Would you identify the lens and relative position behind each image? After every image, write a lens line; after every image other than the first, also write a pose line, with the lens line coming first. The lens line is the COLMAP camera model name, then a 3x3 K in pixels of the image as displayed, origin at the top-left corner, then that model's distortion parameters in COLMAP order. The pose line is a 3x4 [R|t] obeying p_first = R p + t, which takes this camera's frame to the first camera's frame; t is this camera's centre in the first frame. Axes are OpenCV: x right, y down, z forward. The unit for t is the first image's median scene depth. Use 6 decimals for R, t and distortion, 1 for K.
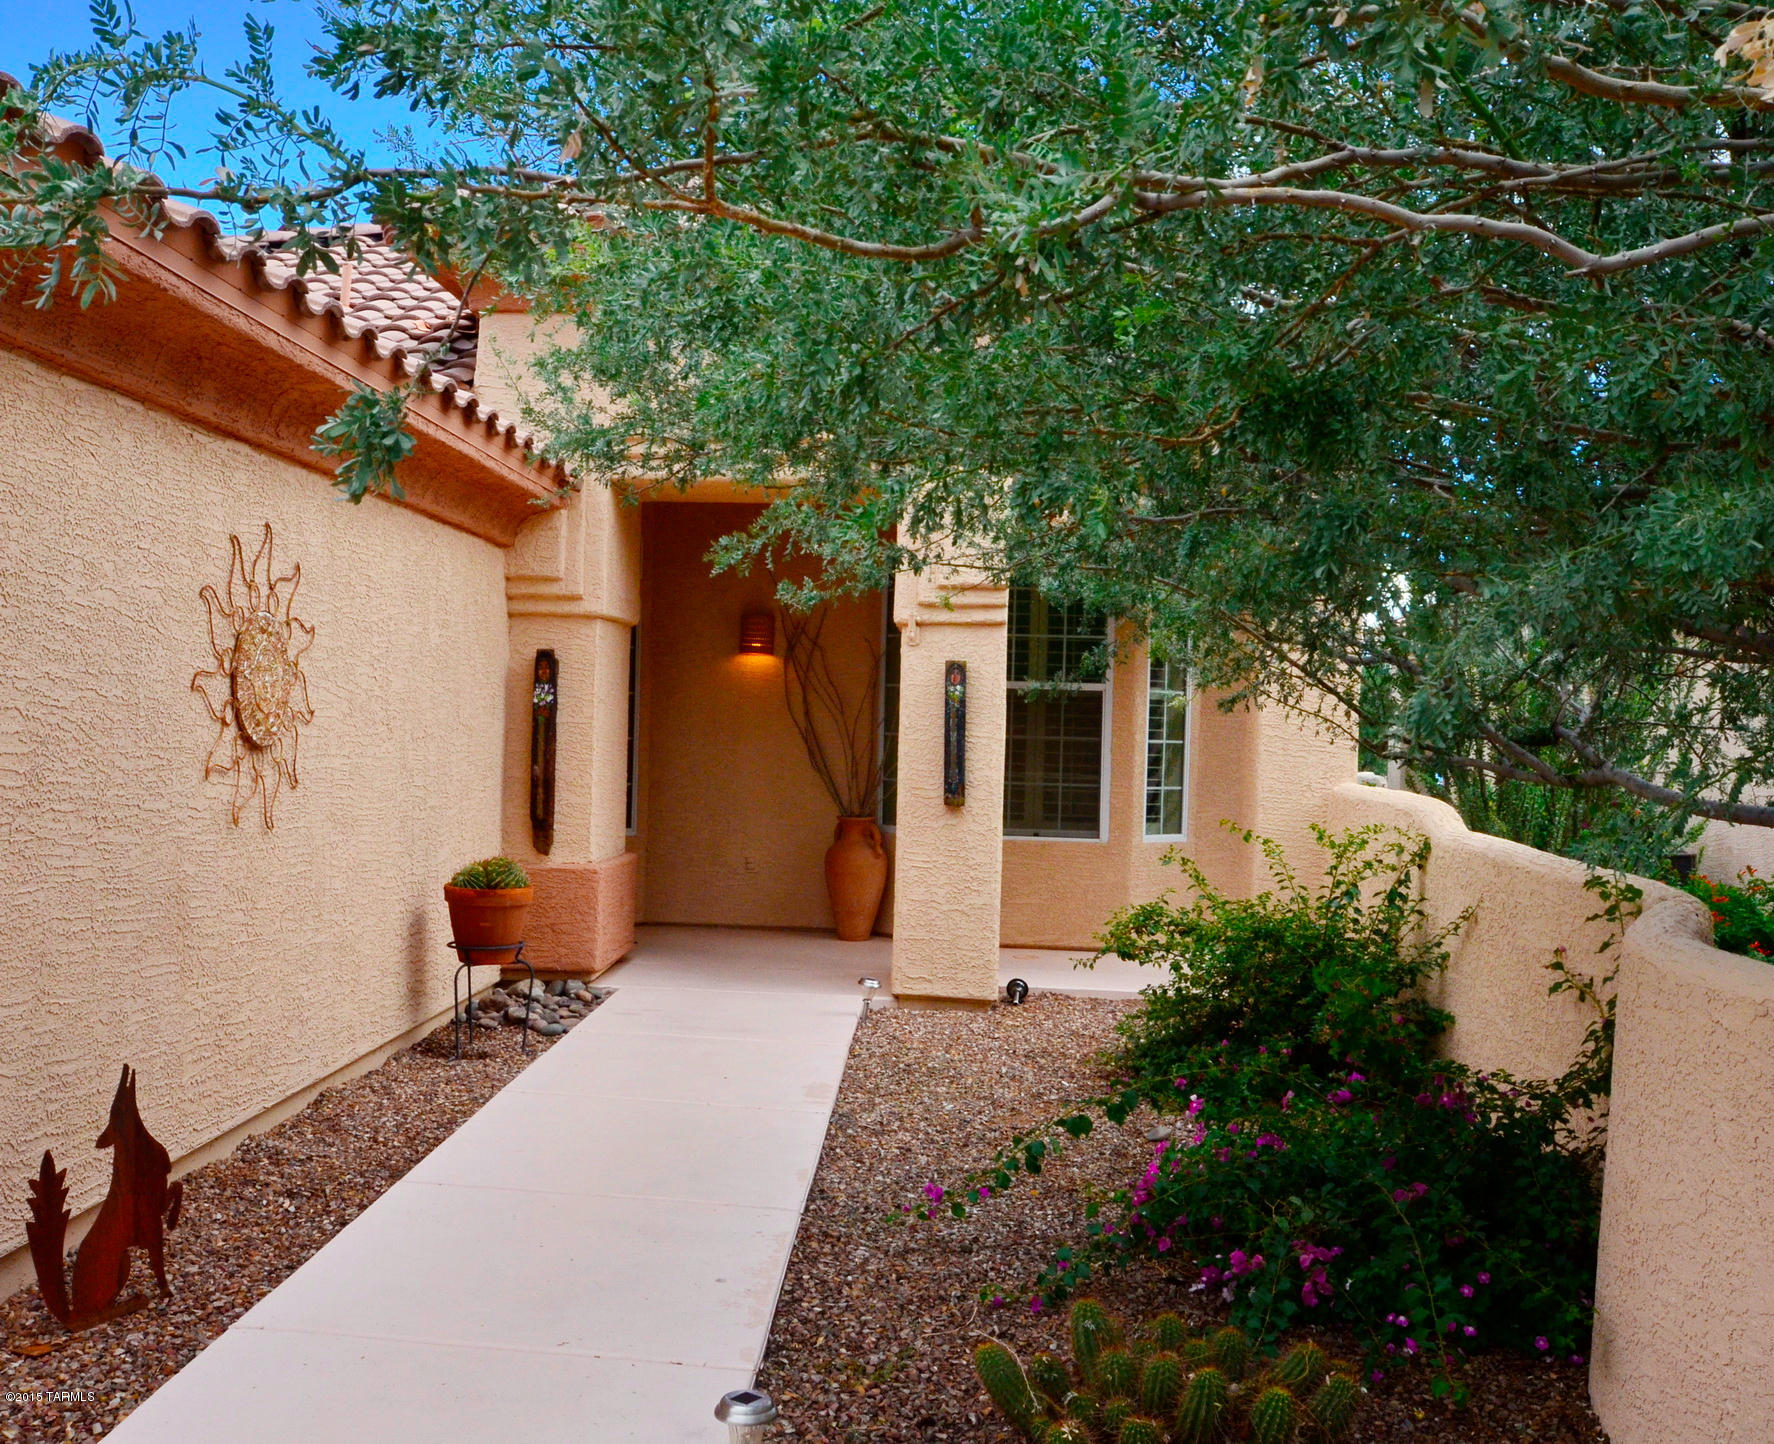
lens RADIAL K [[1702.1, 0, 885.1], [0, 1702.1, 719.9], [0, 0, 1]] dist [-0.007916, 0.000000]
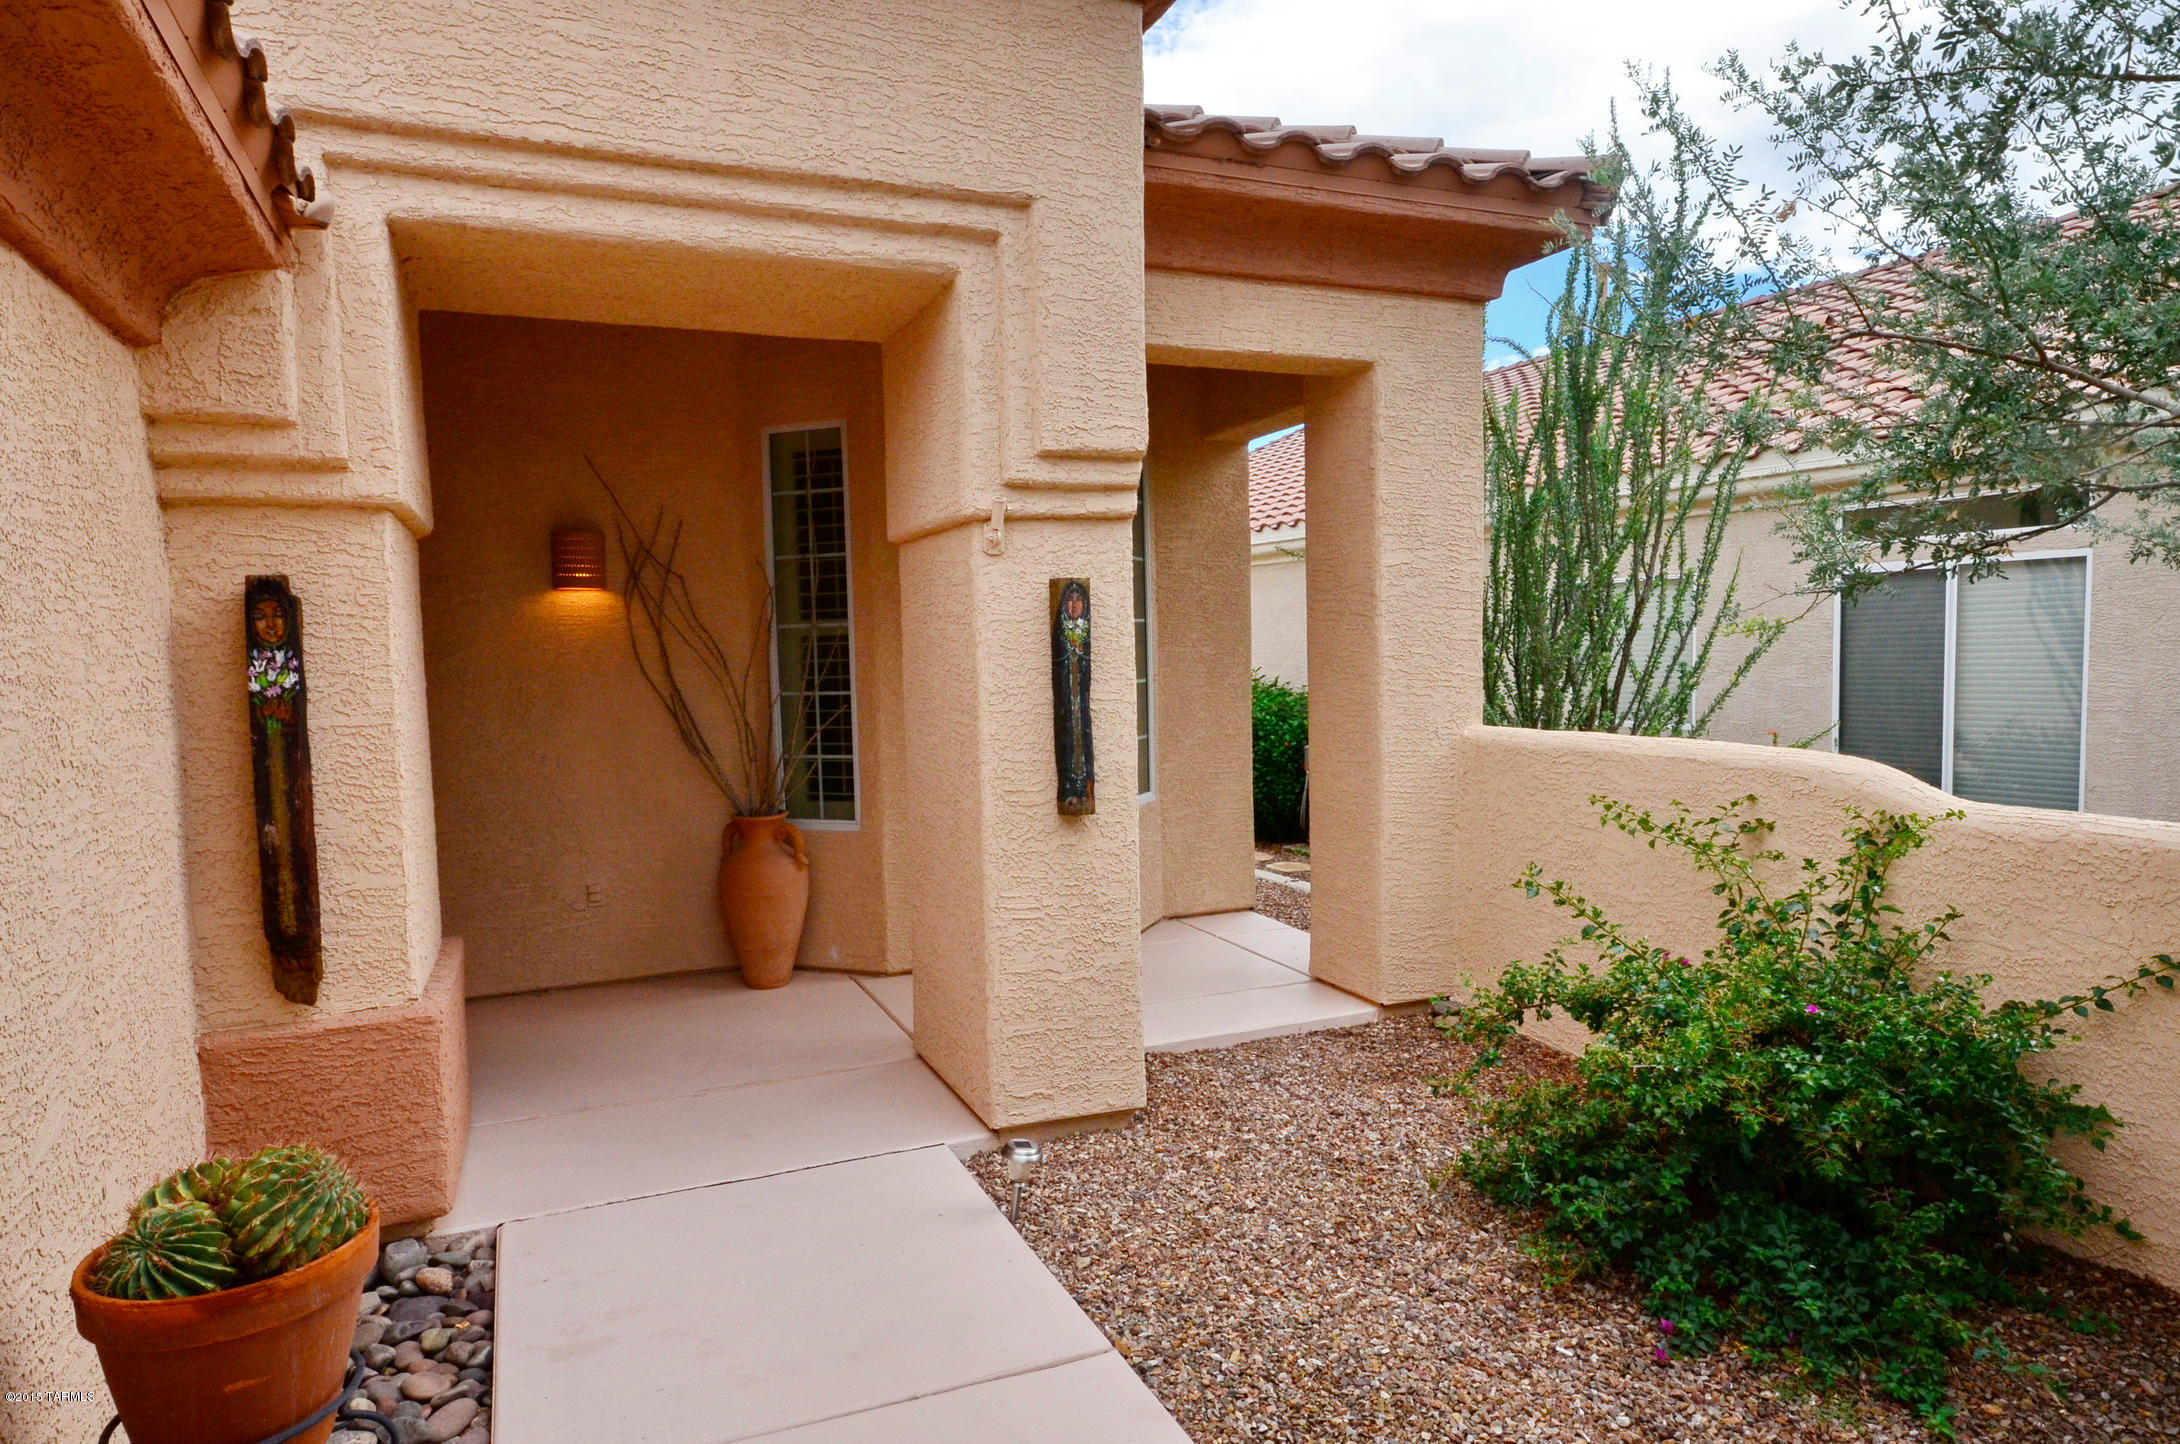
lens RADIAL K [[1290.7, 0, 1095.6], [0, 1290.7, 735.3], [0, 0, 1]] dist [0.017946, 0.004197]
pose [[0.899532, -0.078818, 0.429685, -0.151064], [0.048543, 0.995532, 0.080988, -0.015655], [-0.434148, -0.051993, 0.899340, 0.573768]]
